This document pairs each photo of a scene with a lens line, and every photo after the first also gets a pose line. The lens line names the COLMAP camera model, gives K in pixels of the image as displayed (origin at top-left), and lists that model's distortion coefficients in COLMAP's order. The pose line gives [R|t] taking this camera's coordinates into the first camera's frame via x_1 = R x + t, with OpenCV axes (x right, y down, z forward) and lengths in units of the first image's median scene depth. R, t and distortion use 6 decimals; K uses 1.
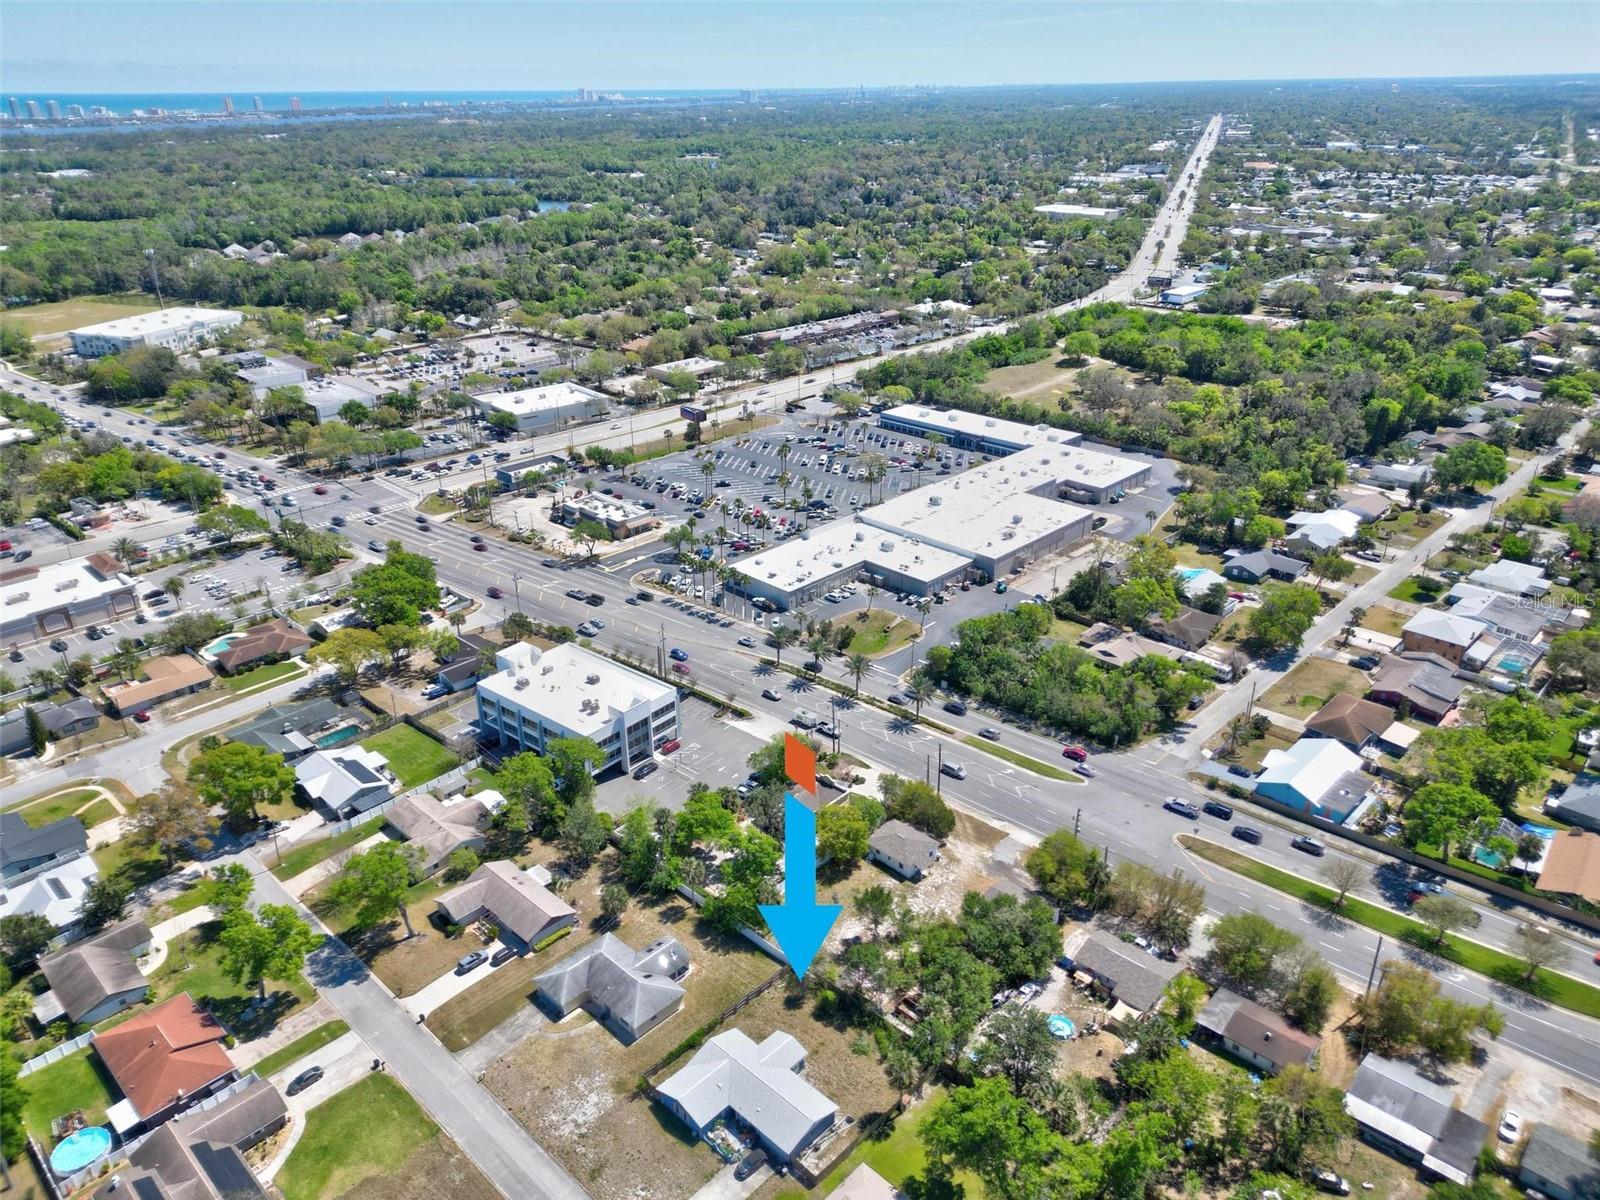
lens RADIAL K [[1122.7, 0, 801.3], [0, 1122.7, 604.9], [0, 0, 1]] dist [0.075933, -0.085581]
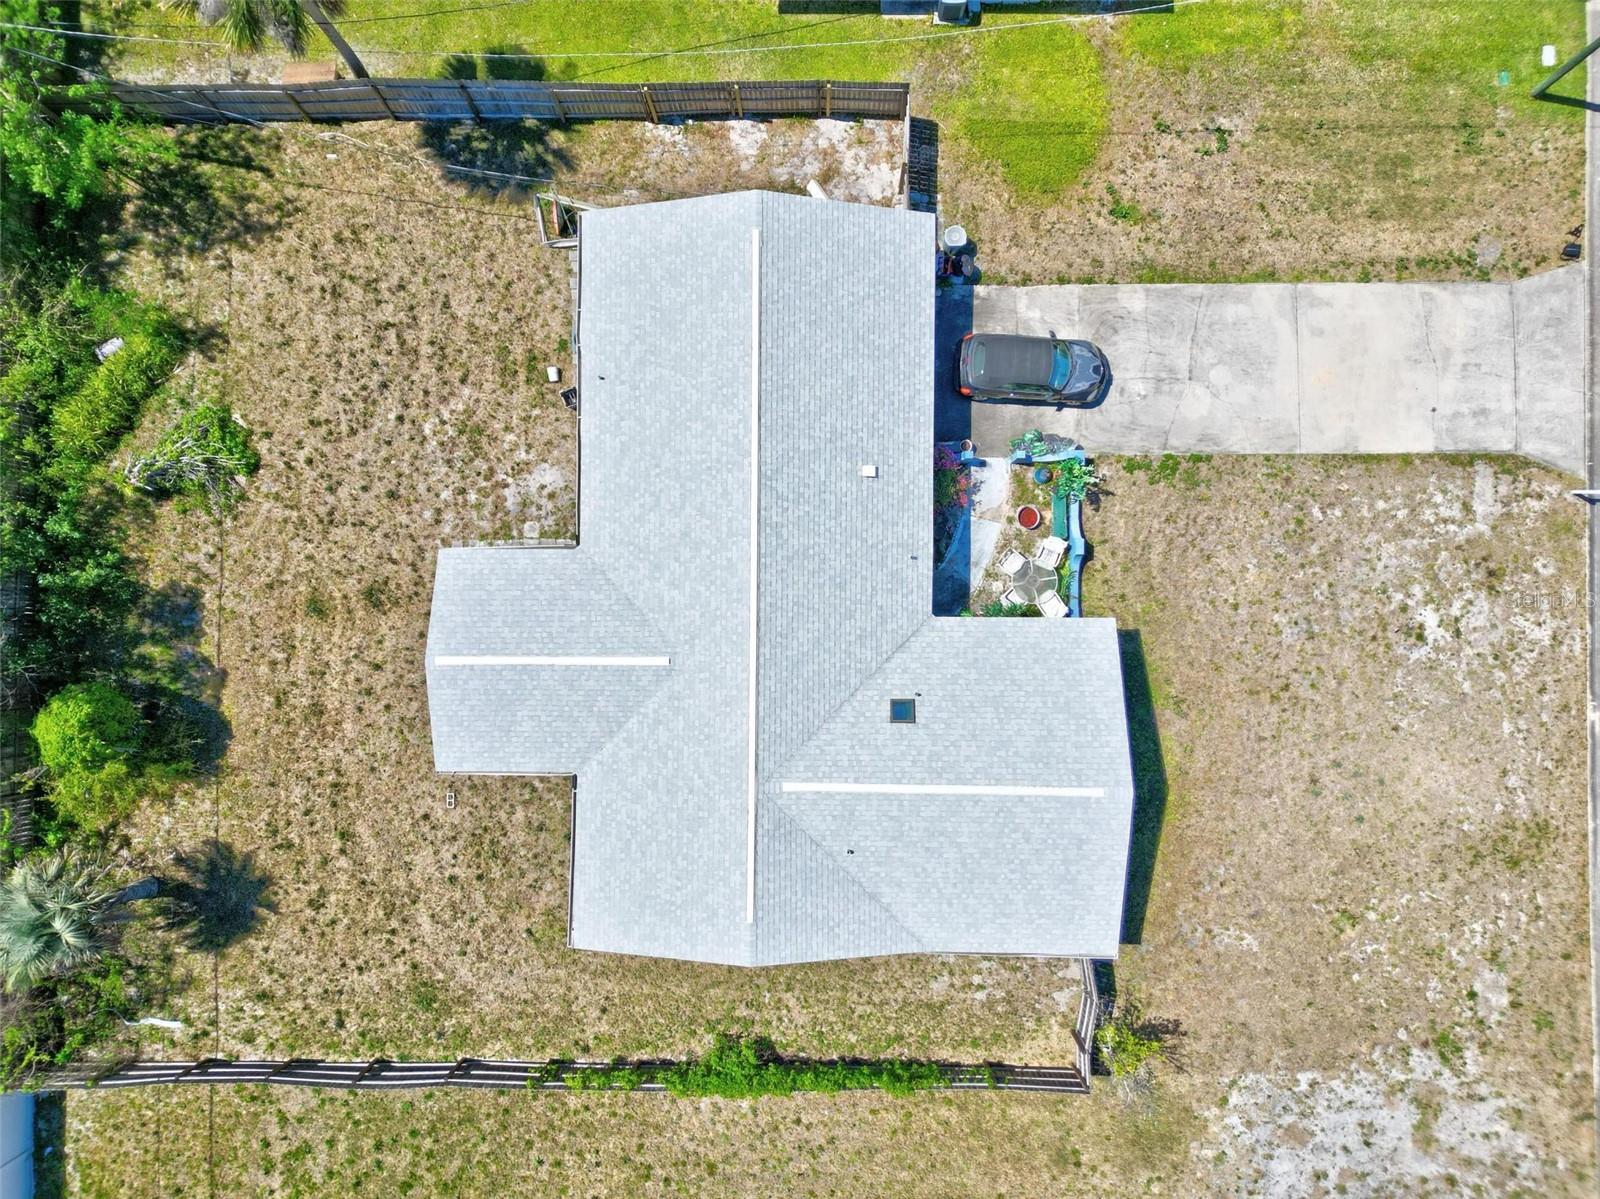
lens RADIAL K [[1154.9, 0, 806.6], [0, 1154.9, 600.3], [0, 0, 1]] dist [0.046398, -0.031570]
pose [[-0.683997, -0.728711, 0.033584, -0.035131], [0.315409, -0.253915, 0.914355, 0.161179], [-0.657773, 0.636009, 0.403519, 0.623516]]
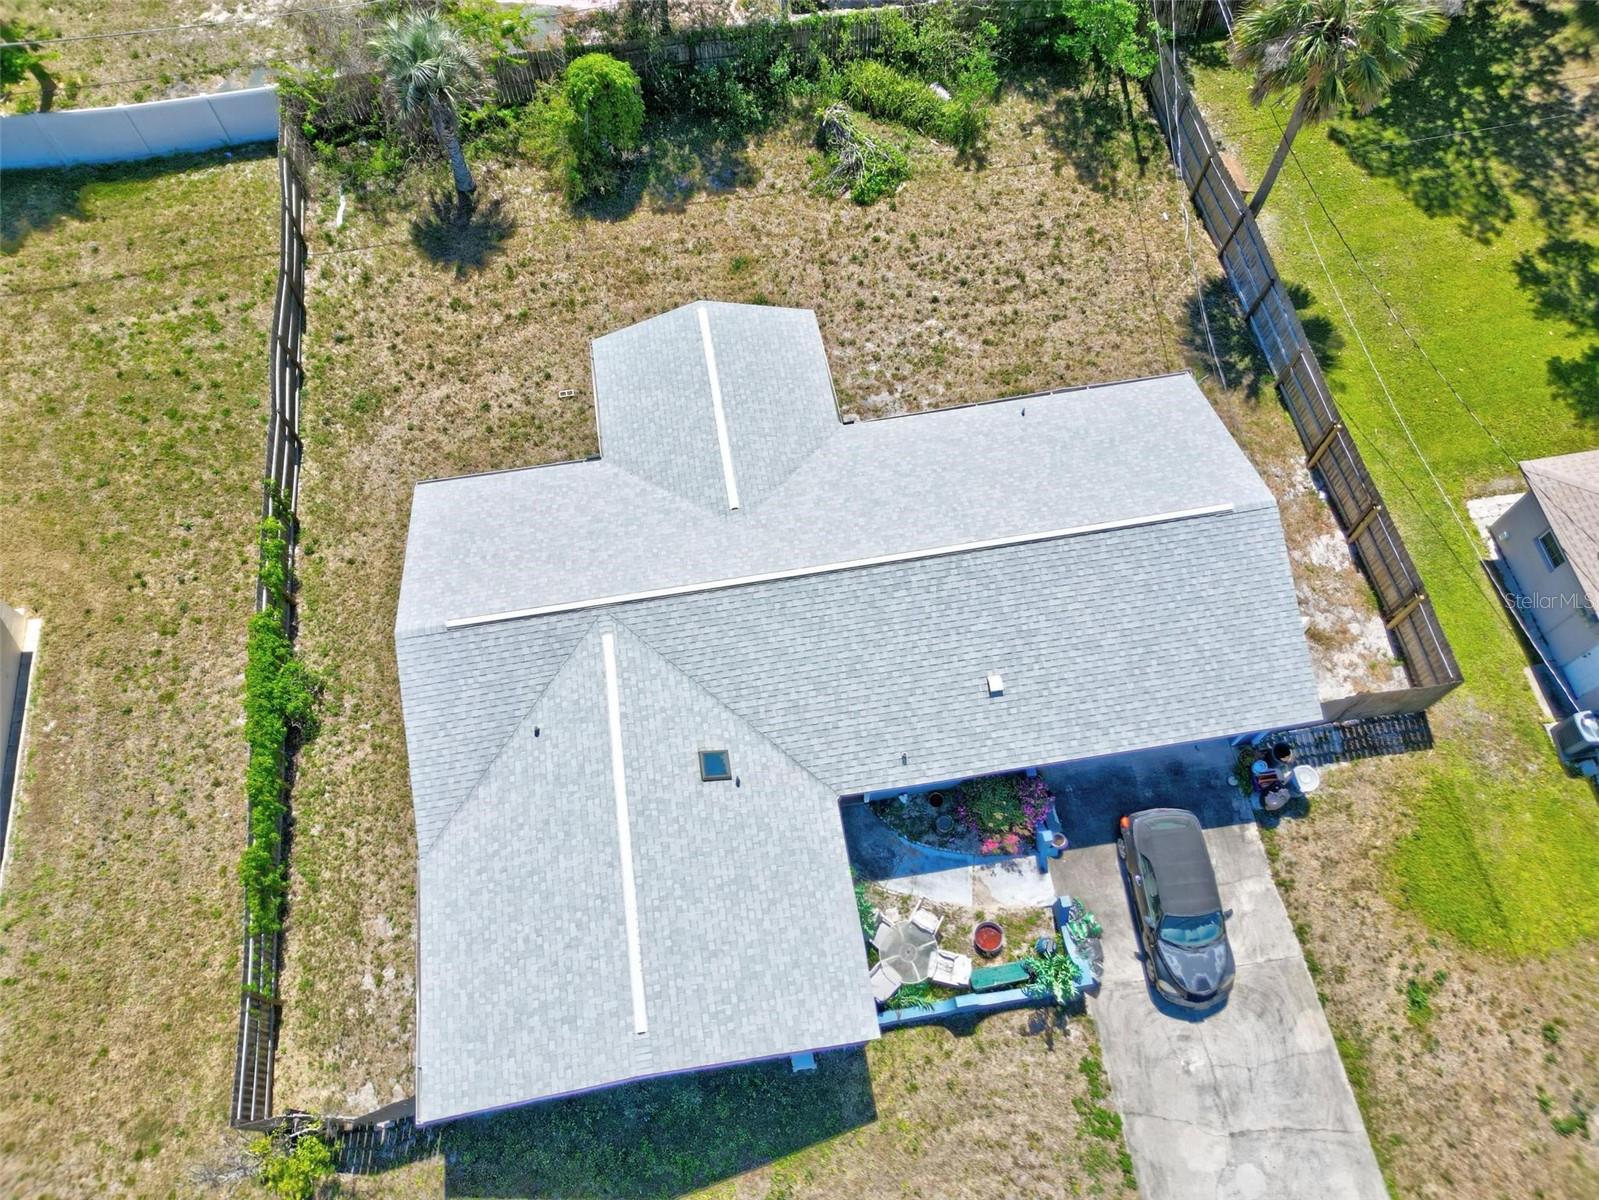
lens RADIAL K [[1128.4, 0, 804.4], [0, 1128.4, 607.4], [0, 0, 1]] dist [0.070630, -0.077317]
pose [[0.603166, -0.715787, 0.351909, -0.070296], [0.336999, 0.628584, 0.700938, 0.204287], [-0.722927, -0.304189, 0.620360, 0.610654]]
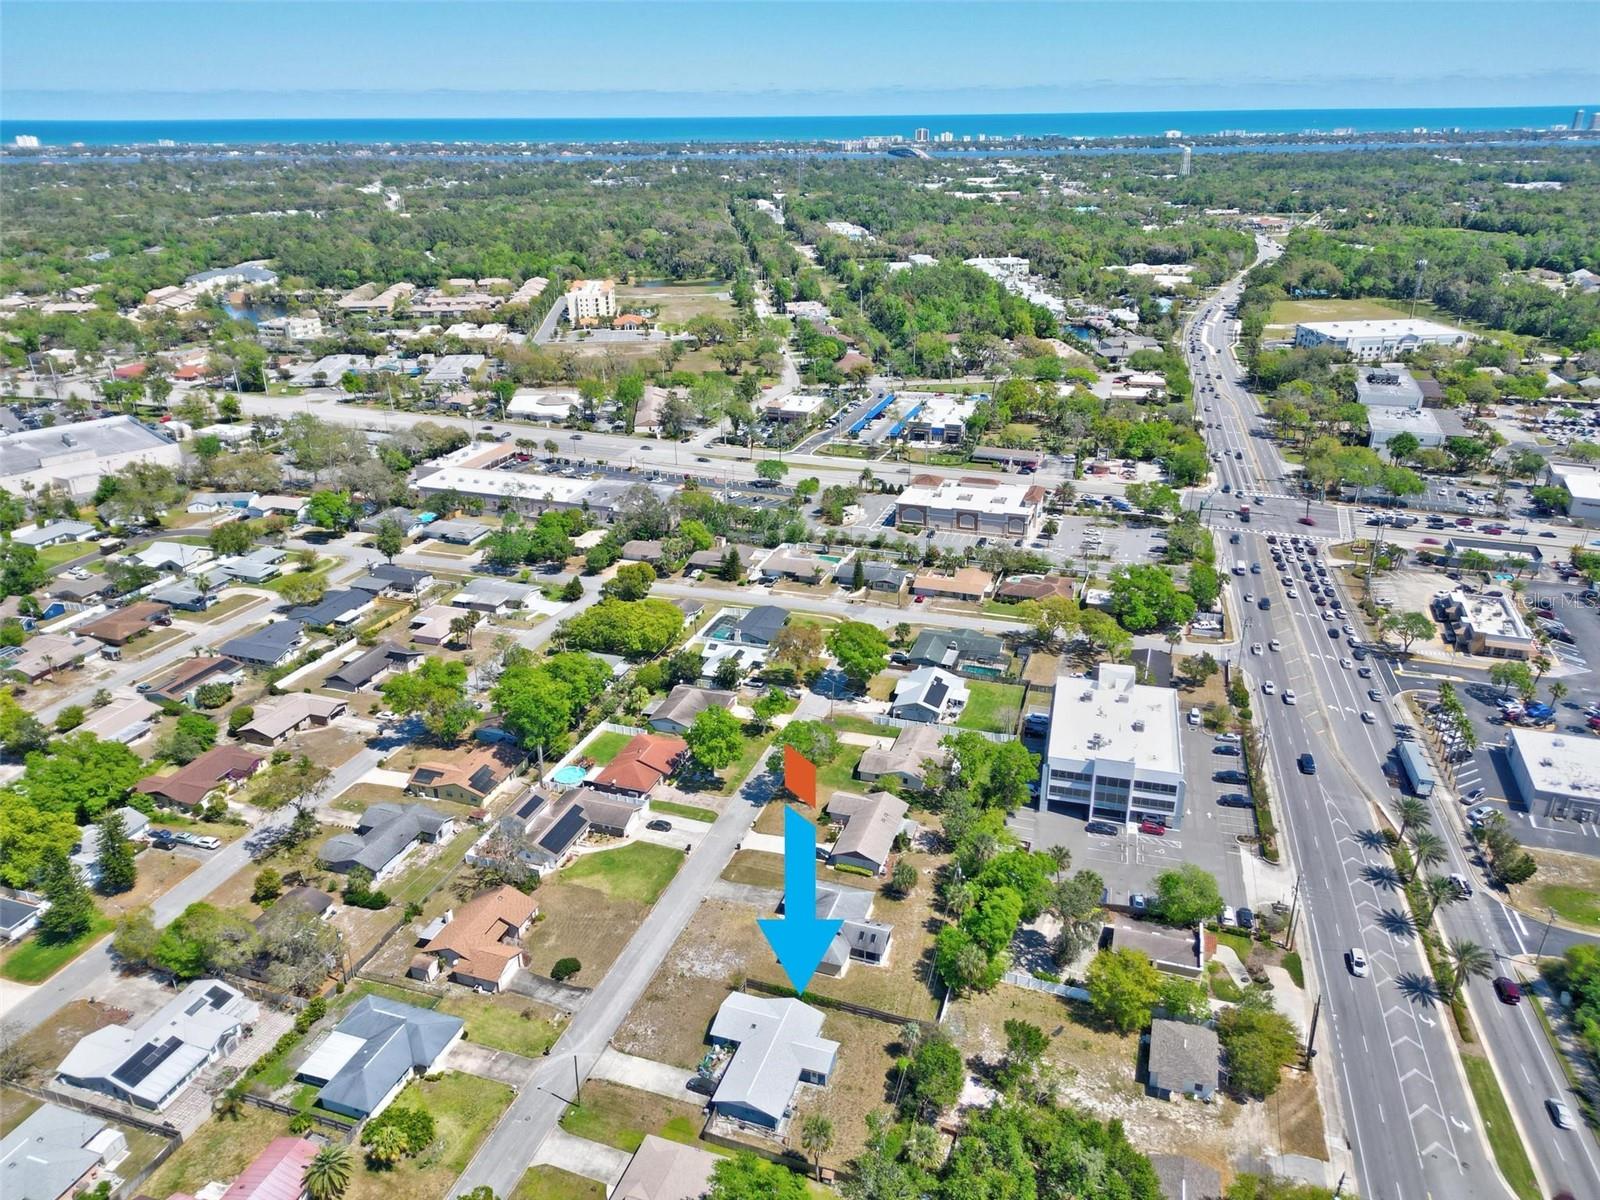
lens RADIAL K [[1122.7, 0, 801.3], [0, 1122.7, 604.9], [0, 0, 1]] dist [0.075933, -0.085581]
pose [[0.415376, 0.369062, -0.831418, 0.477489], [-0.376116, 0.901891, 0.212438, -0.128709], [0.828251, 0.224468, 0.513434, 0.264800]]
